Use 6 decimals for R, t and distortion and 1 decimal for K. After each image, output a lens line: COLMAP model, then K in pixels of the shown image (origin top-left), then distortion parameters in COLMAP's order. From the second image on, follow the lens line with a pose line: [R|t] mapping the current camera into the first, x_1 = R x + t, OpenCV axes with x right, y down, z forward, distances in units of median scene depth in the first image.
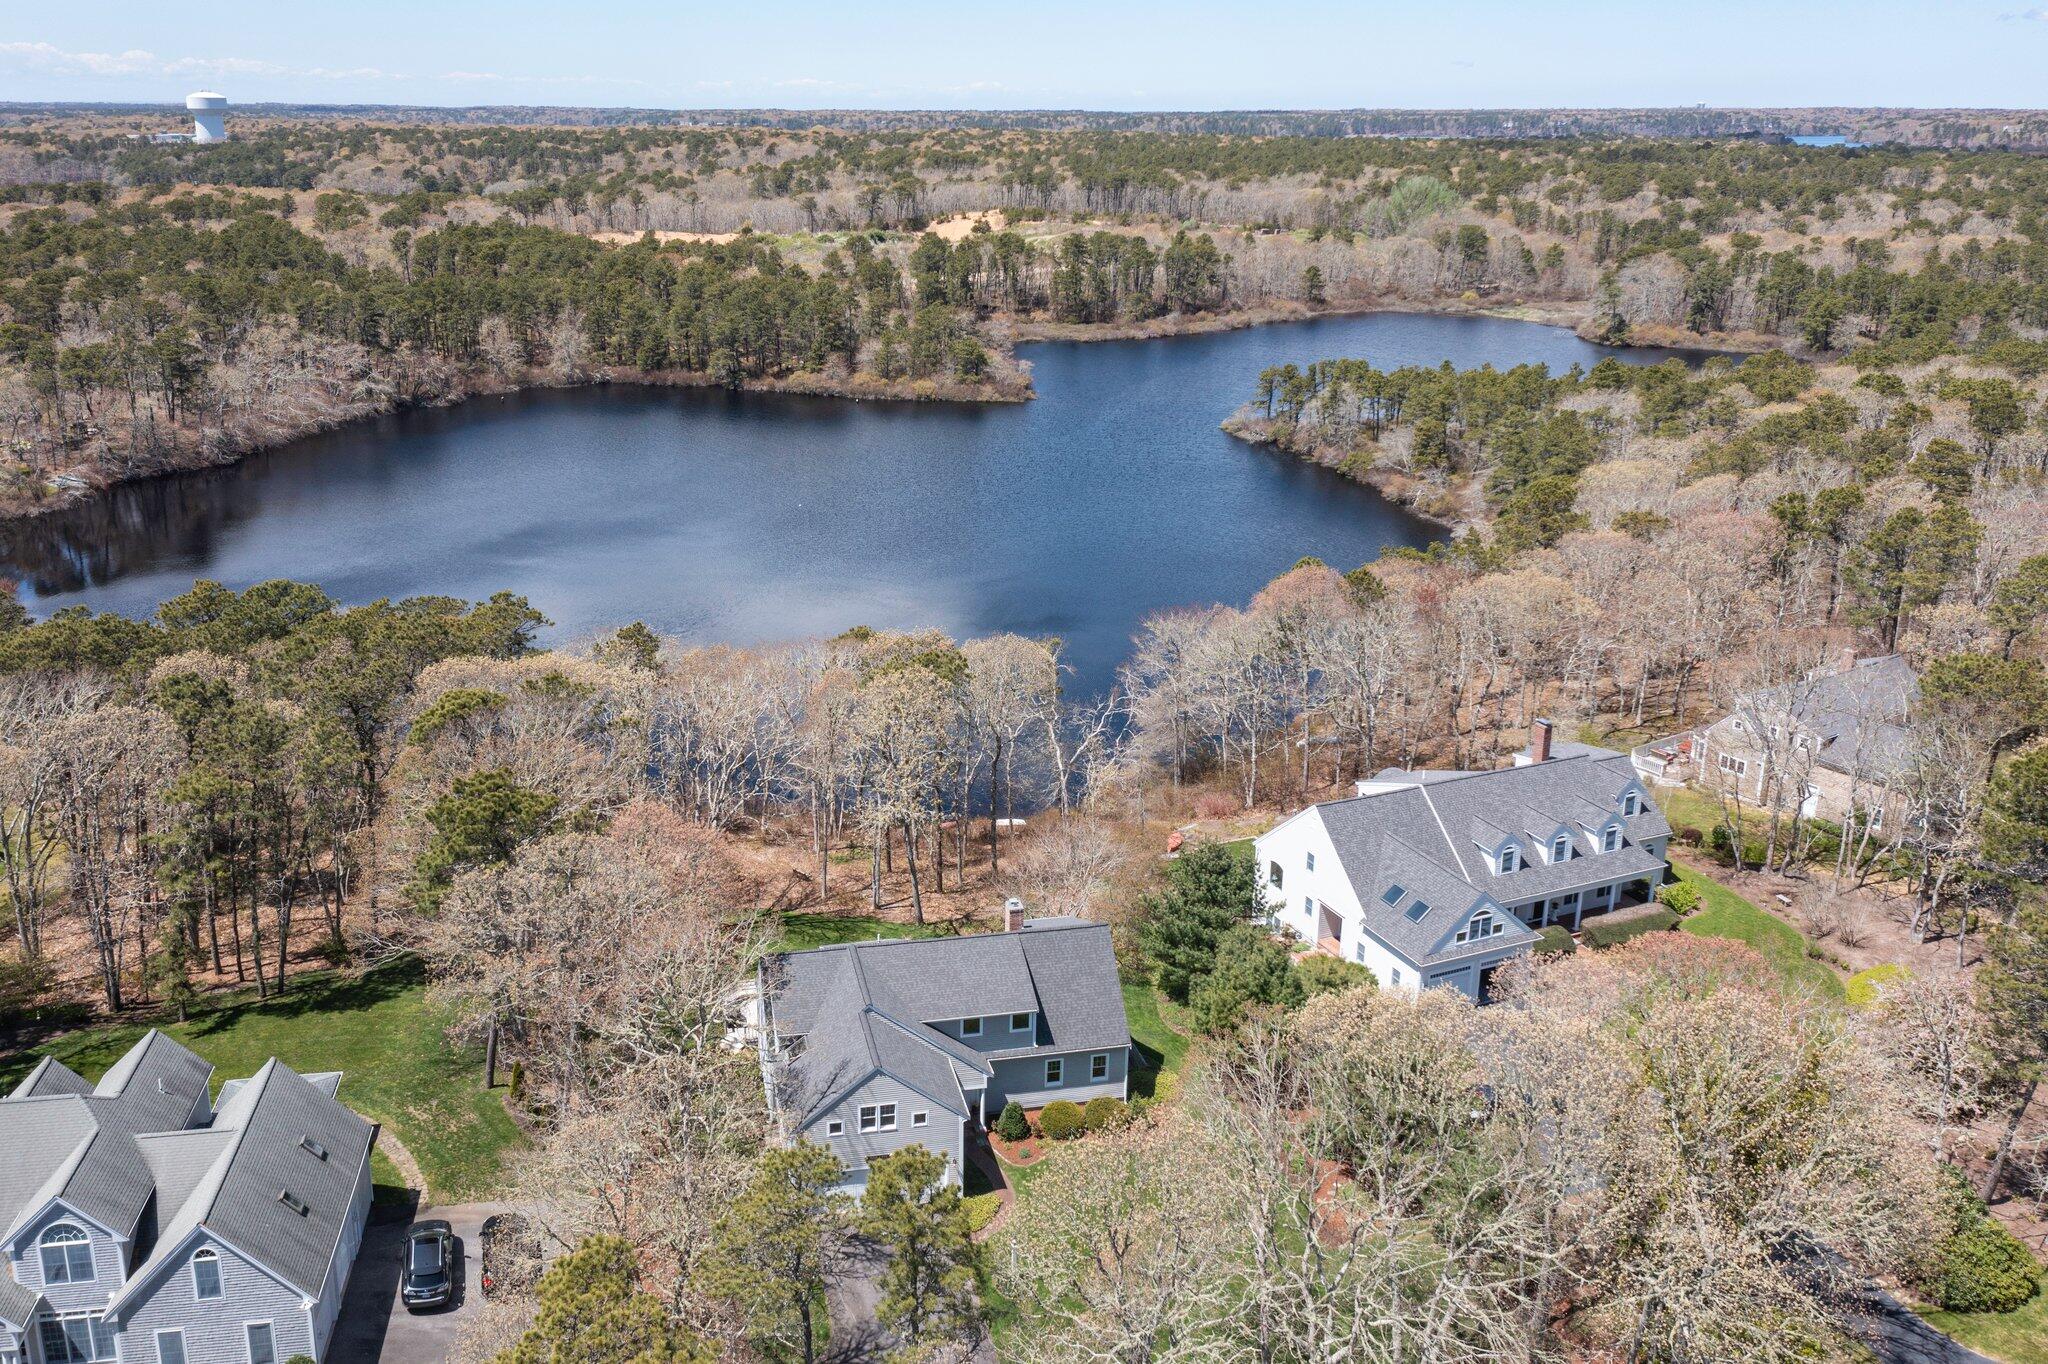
lens RADIAL K [[1608.4, 0, 876.9], [0, 1608.4, 680.6], [0, 0, 1]] dist [-0.000688, 0.008026]
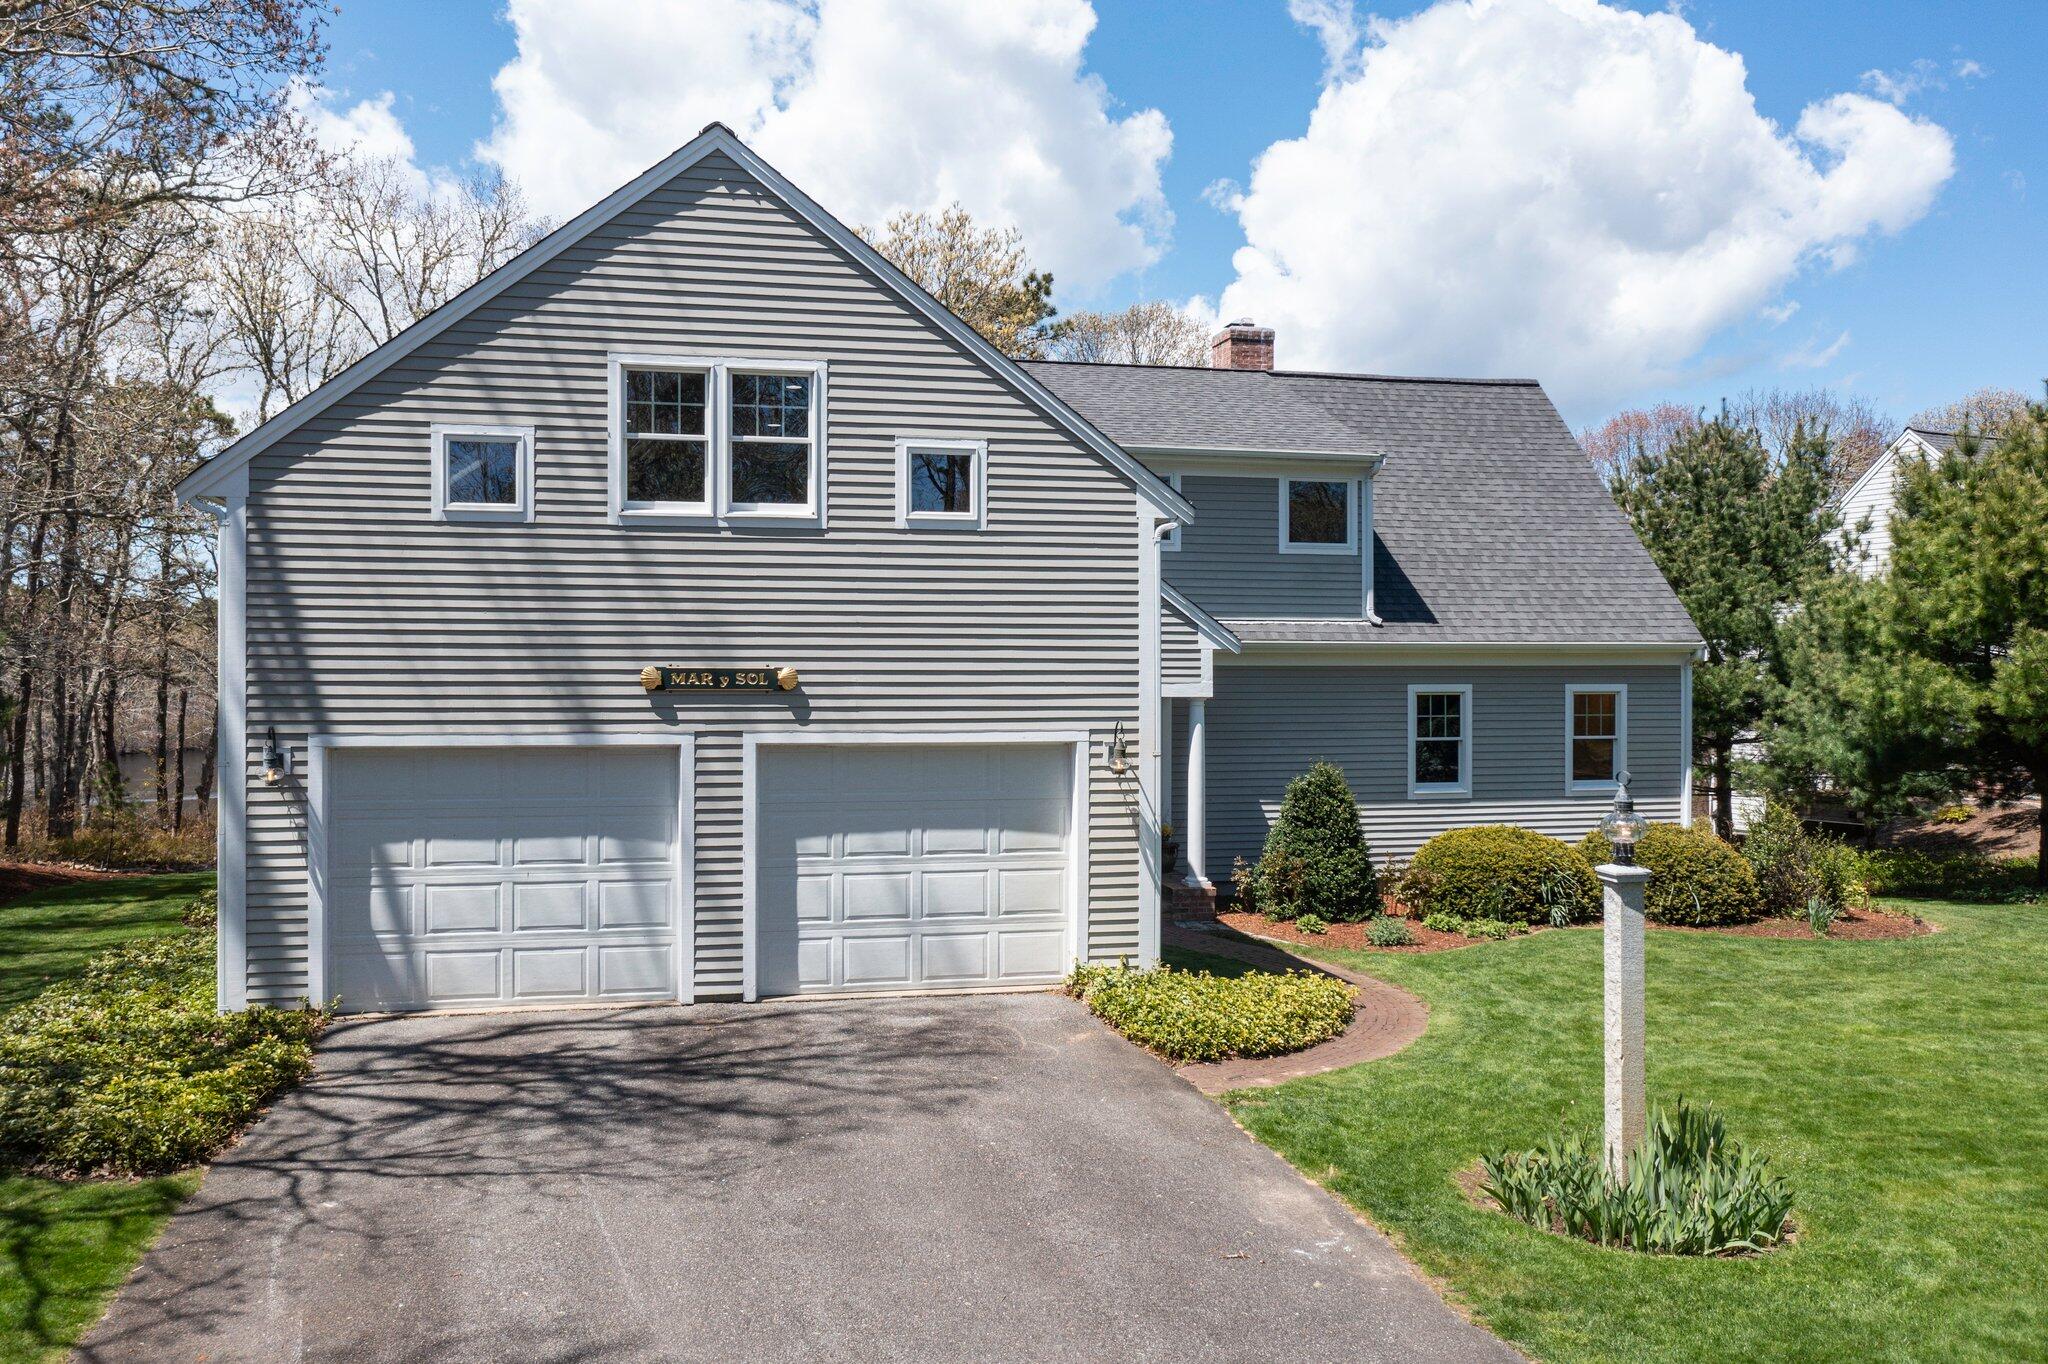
lens RADIAL K [[1674.3, 0, 1021.3], [0, 1674.3, 744.1], [0, 0, 1]] dist [0.000466, 0.001094]
pose [[0.997809, 0.007601, 0.065715, 0.005685], [0.012773, 0.952547, -0.304124, 0.087937], [-0.064908, 0.304298, 0.950363, 0.196858]]
